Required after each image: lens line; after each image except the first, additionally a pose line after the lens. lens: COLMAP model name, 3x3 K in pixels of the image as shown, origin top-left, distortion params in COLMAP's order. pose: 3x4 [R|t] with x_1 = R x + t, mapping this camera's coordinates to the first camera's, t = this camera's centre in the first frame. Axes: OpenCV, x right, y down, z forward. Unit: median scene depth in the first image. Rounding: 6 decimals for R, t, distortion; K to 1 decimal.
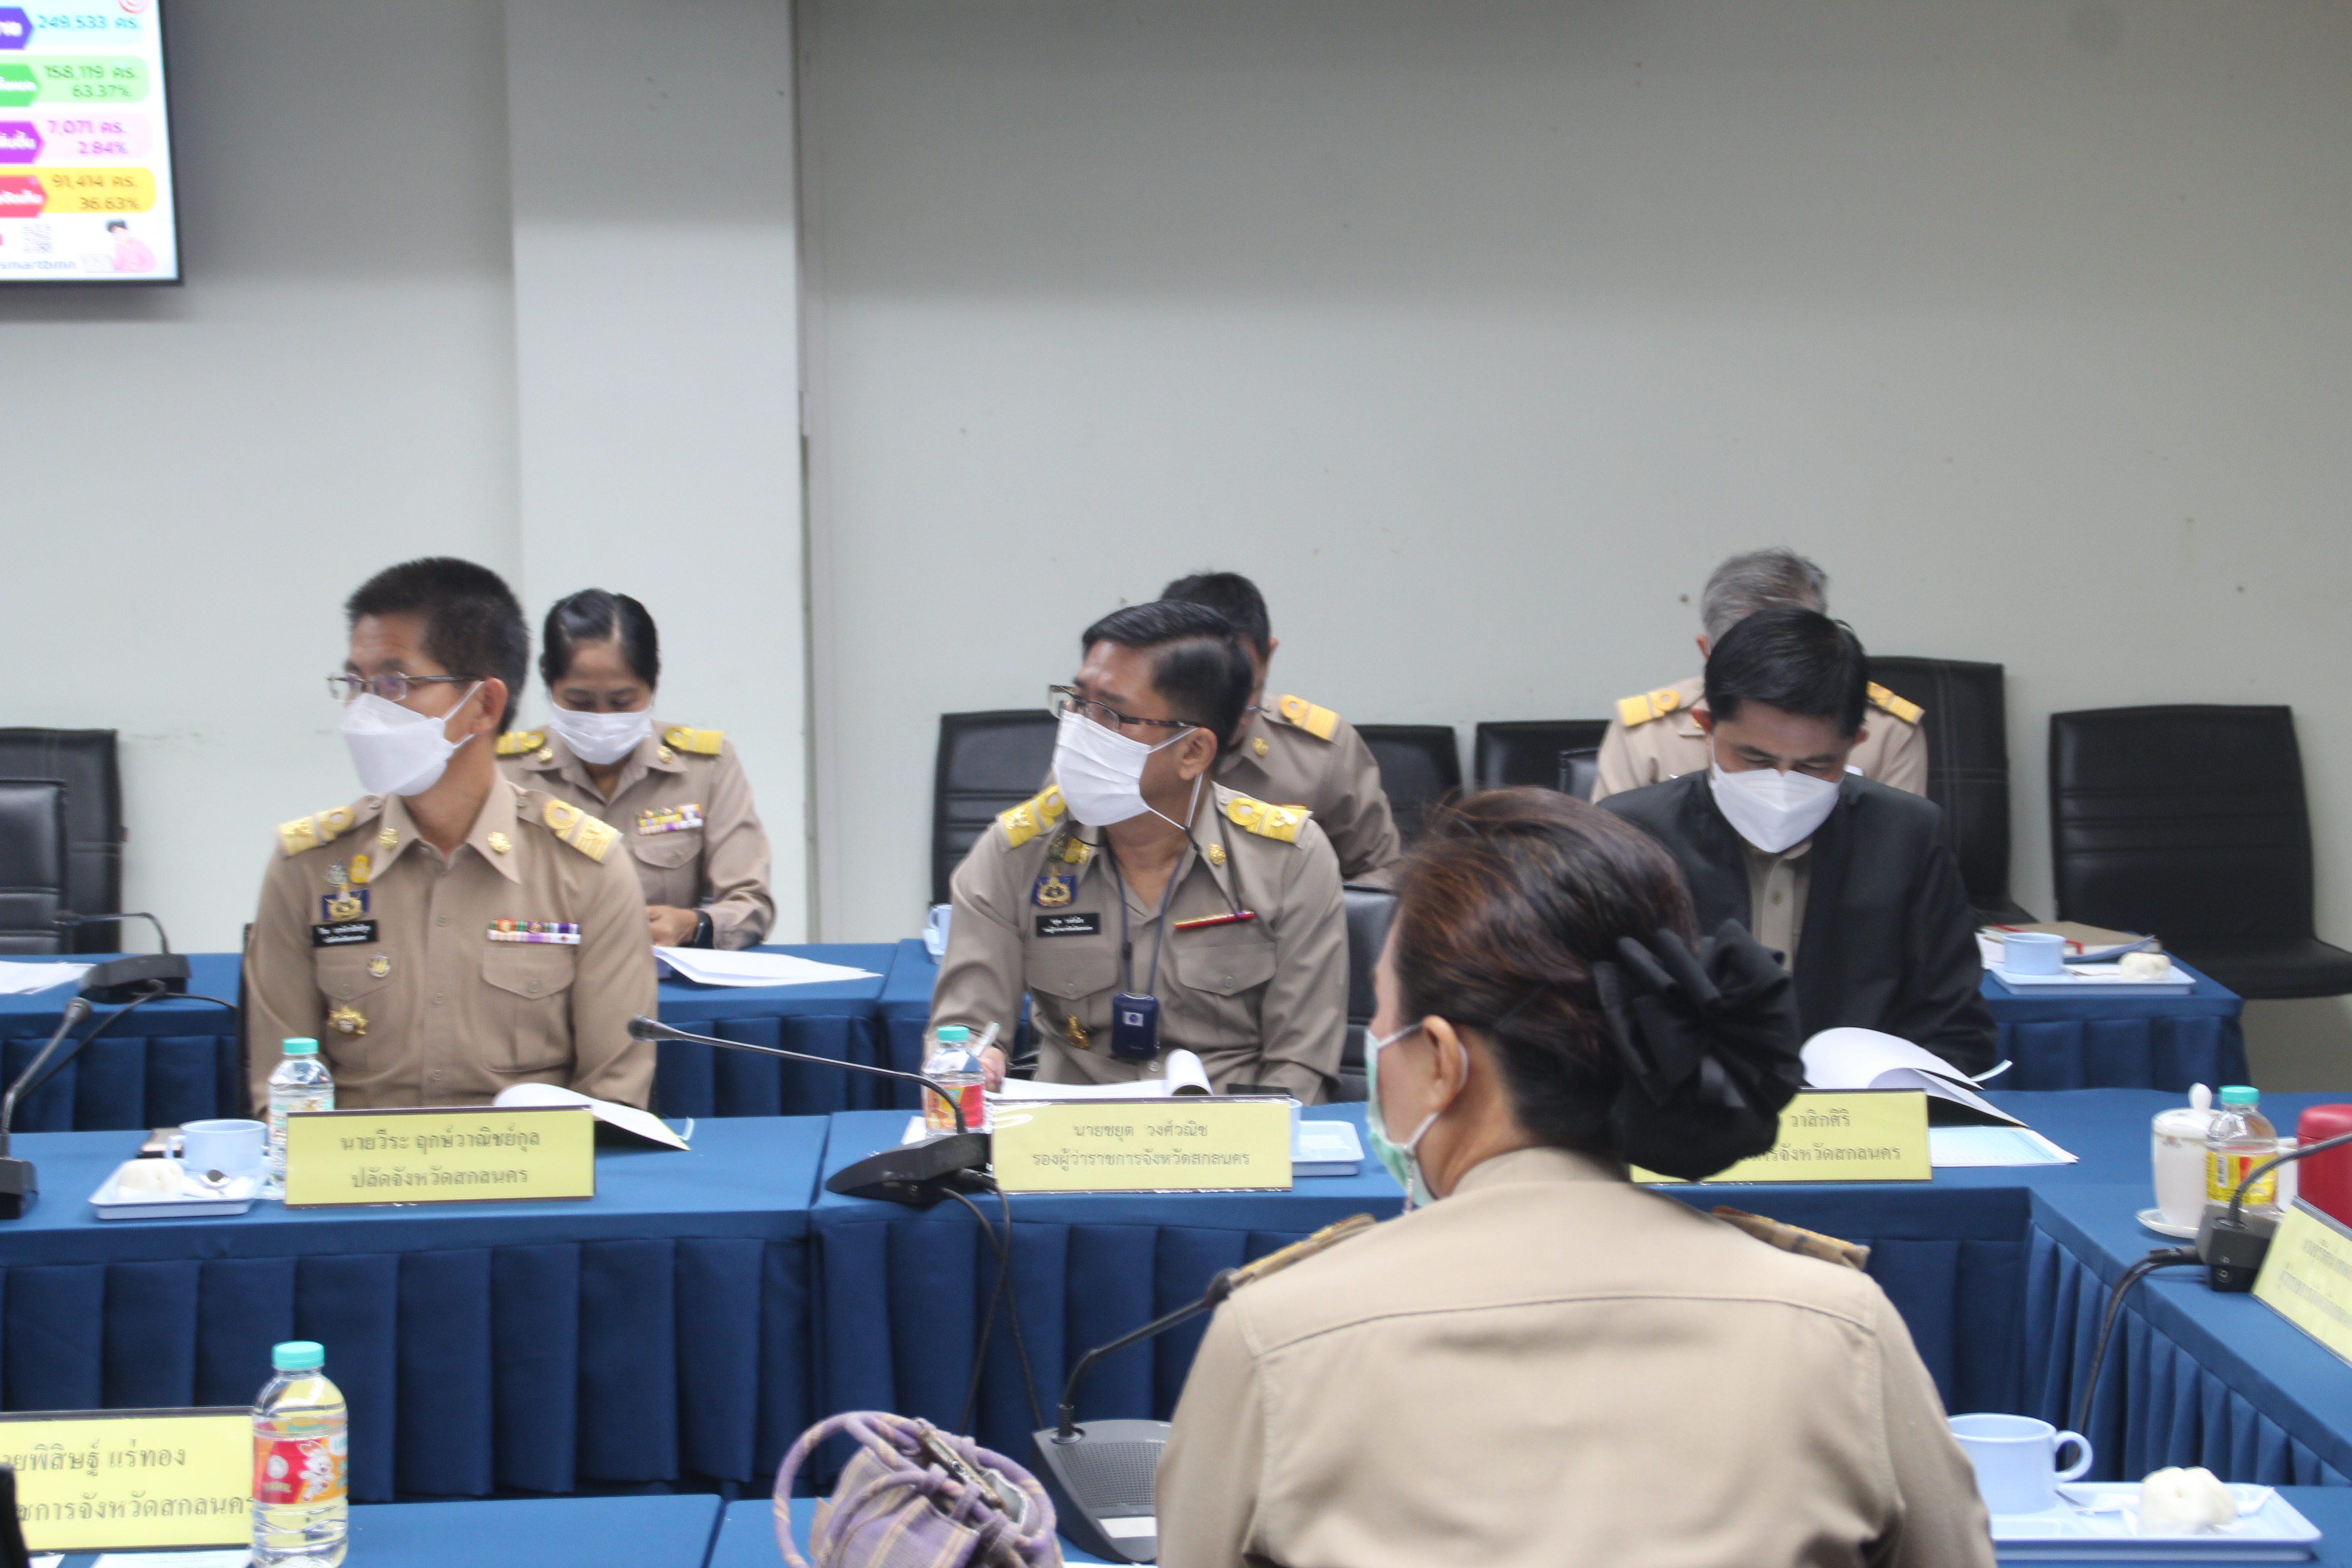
lens RADIAL K [[4373.6, 0, 1178.9], [0, 4373.6, 777.8], [0, 0, 1]] dist [0.310601, 0.000000]
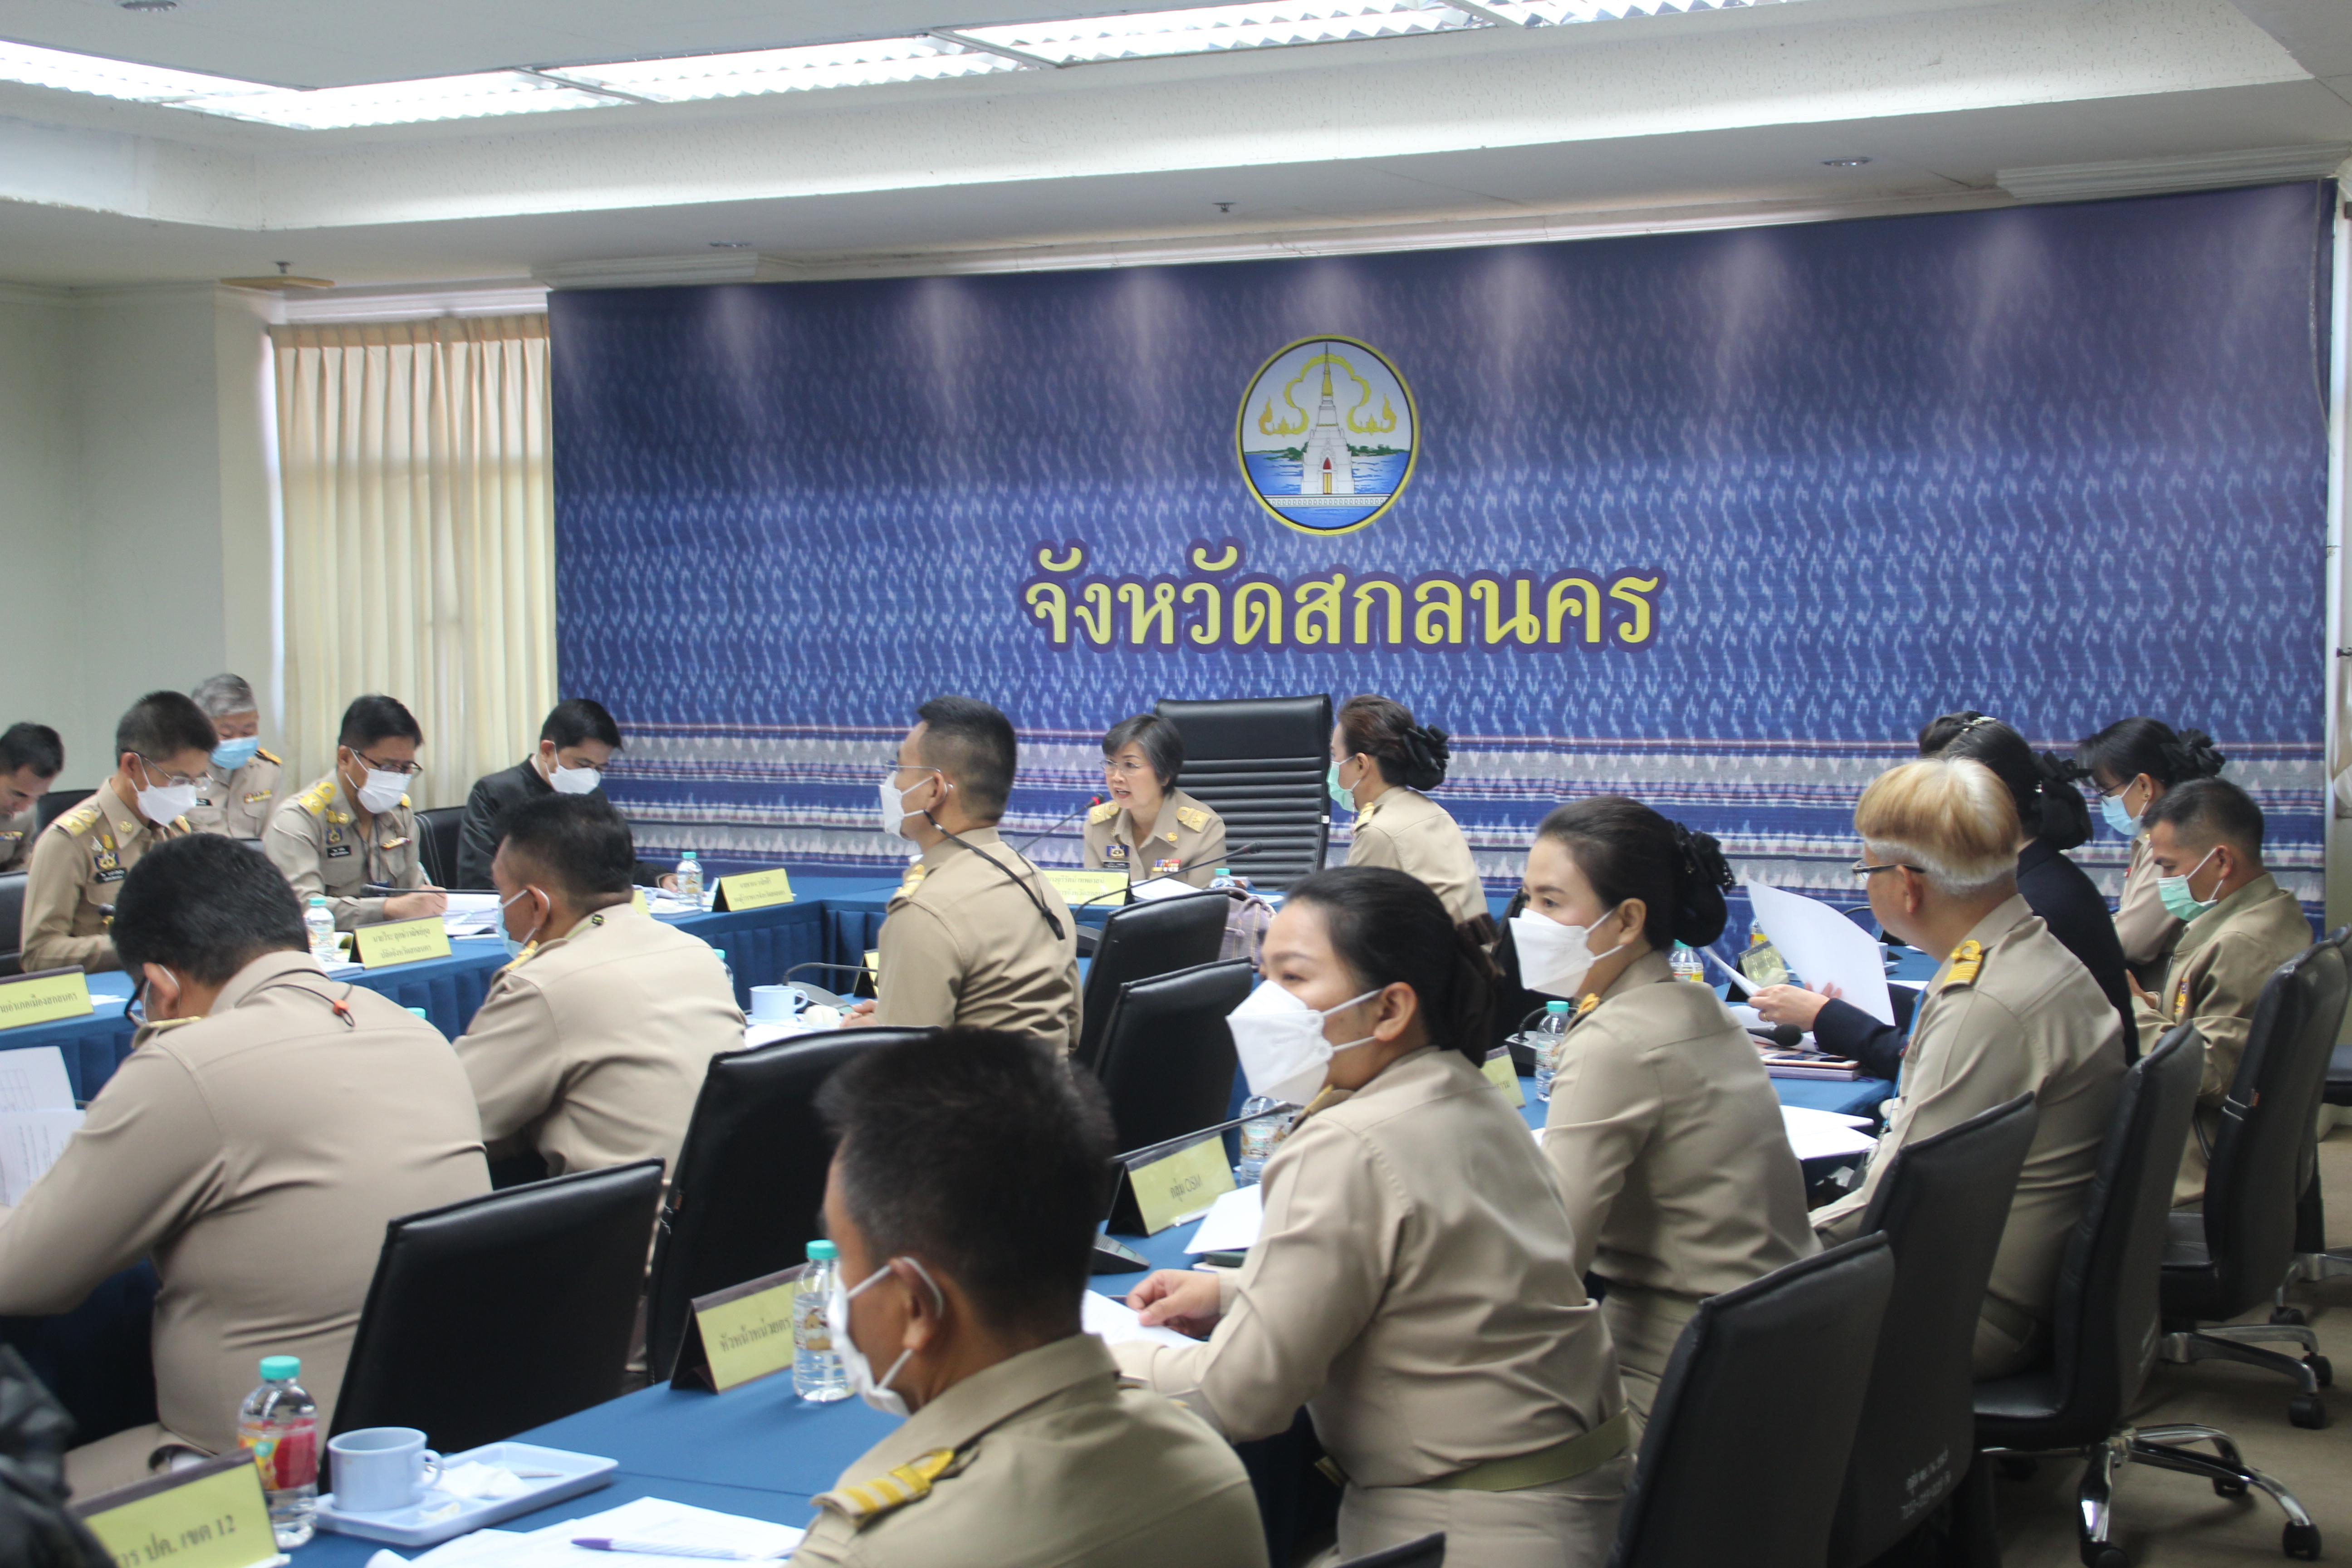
lens RADIAL K [[3716.7, 0, 1015.5], [0, 3716.7, 691.7], [0, 0, 1]] dist [0.302450, 0.000000]
pose [[0.513726, -0.018226, 0.857761, -1.444572], [0.077246, 0.996696, -0.025086, 0.028023], [-0.854470, 0.079145, 0.513436, -0.242076]]
